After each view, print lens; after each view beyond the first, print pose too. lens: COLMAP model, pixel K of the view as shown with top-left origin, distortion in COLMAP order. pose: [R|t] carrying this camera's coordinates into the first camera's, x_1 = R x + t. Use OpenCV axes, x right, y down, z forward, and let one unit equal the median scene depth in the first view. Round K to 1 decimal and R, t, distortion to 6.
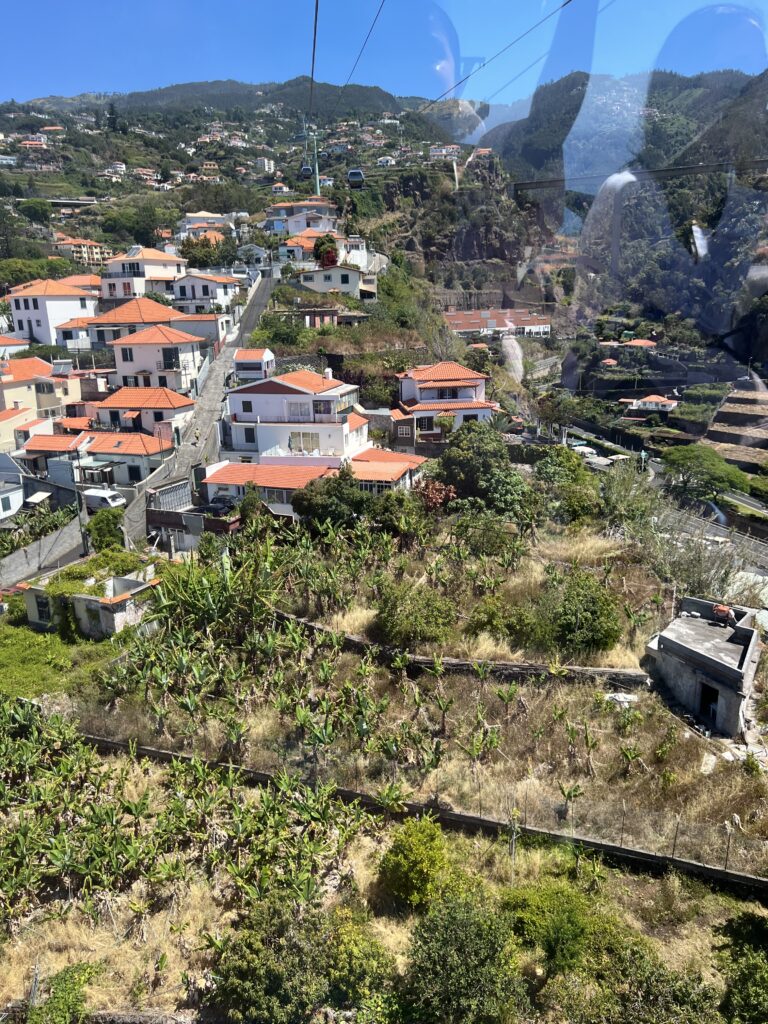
lens RADIAL K [[767.7, 0, 390.4], [0, 767.7, 513.6], [0, 0, 1]] dist [0.038069, -0.054235]
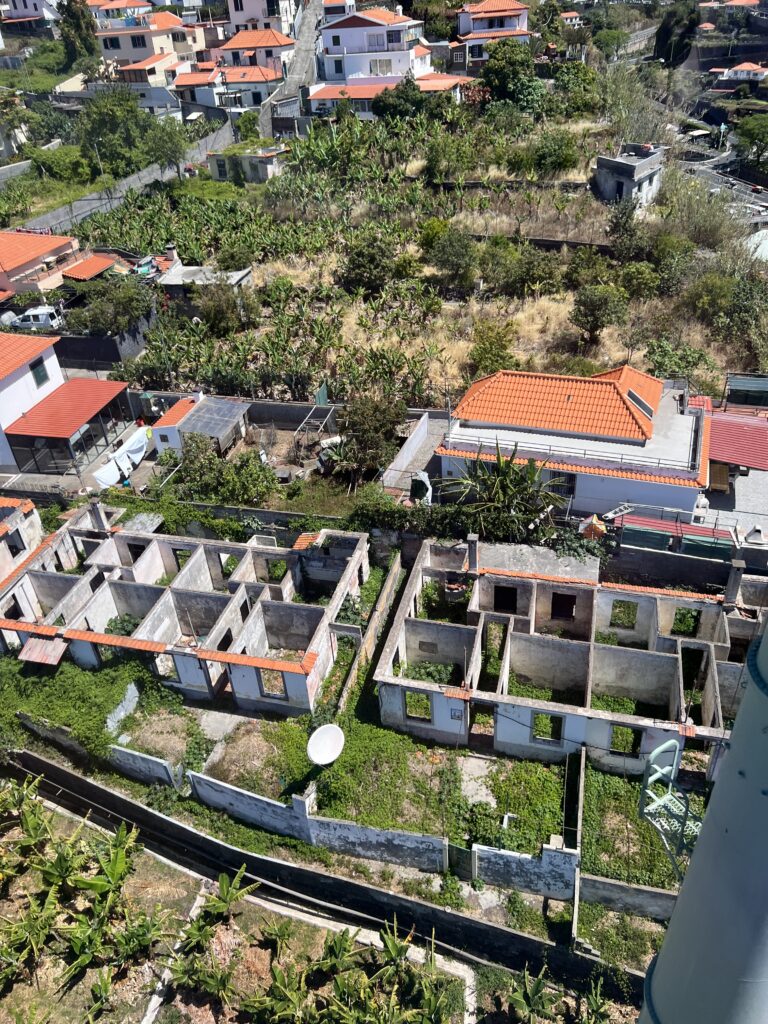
lens RADIAL K [[767.7, 0, 374.9], [0, 767.7, 515.7], [0, 0, 1]] dist [0.038069, -0.054235]
pose [[0.992723, 0.027236, -0.117301, 0.051225], [0.013633, 0.942406, 0.334194, 0.178722], [0.119647, -0.333361, 0.935176, -0.466485]]
